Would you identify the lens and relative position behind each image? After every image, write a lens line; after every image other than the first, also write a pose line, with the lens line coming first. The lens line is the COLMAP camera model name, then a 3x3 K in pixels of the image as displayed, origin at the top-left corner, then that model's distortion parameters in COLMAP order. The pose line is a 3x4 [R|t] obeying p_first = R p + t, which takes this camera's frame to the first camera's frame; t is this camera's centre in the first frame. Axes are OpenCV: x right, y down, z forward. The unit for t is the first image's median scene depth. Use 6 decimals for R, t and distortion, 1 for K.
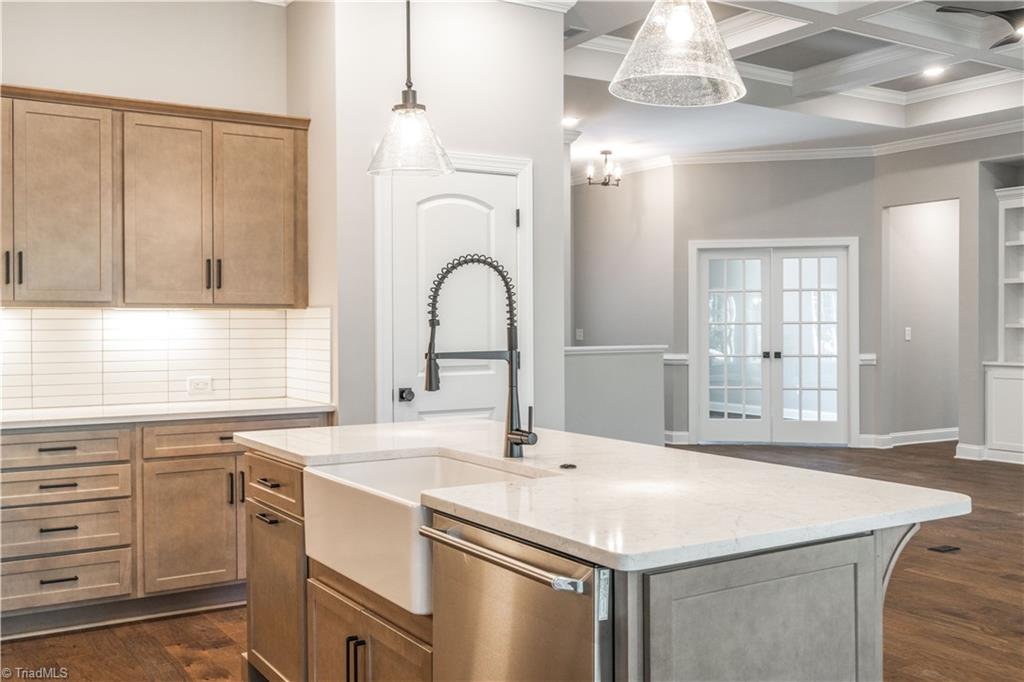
lens RADIAL K [[983.7, 0, 511.1], [0, 983.7, 338.1], [0, 0, 1]] dist [-0.006063, 0.000000]
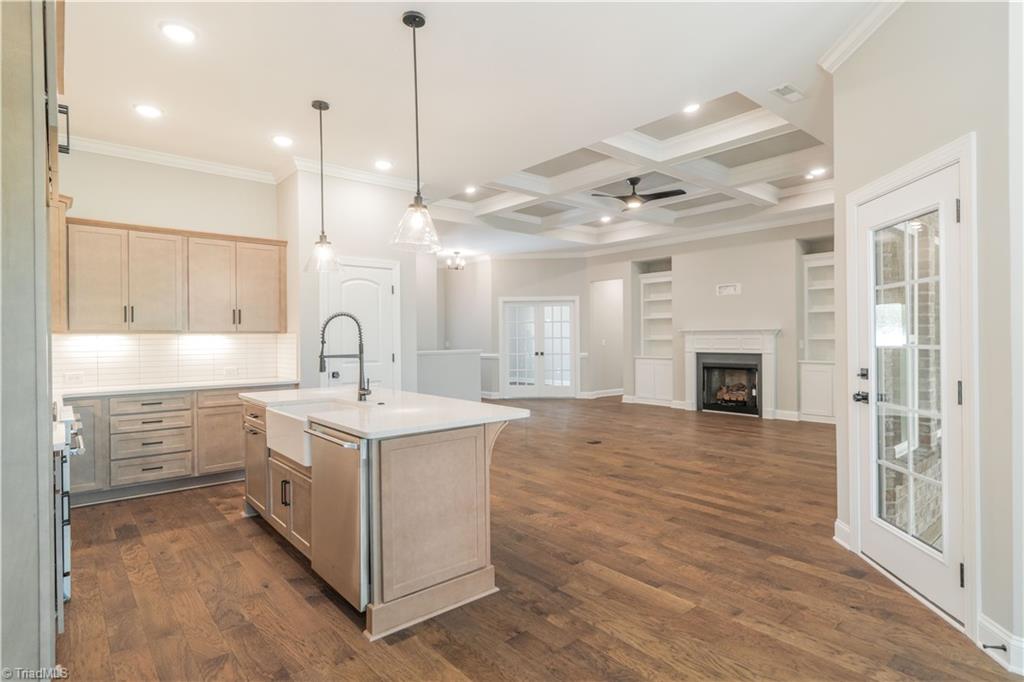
lens RADIAL K [[534.7, 0, 511.2], [0, 534.7, 339.5], [0, 0, 1]] dist [-0.004789, -0.000661]
pose [[0.990714, -0.004753, 0.135879, 0.115170], [0.006034, 0.999941, -0.009014, -0.005021], [-0.135828, 0.009750, 0.990685, -0.179232]]
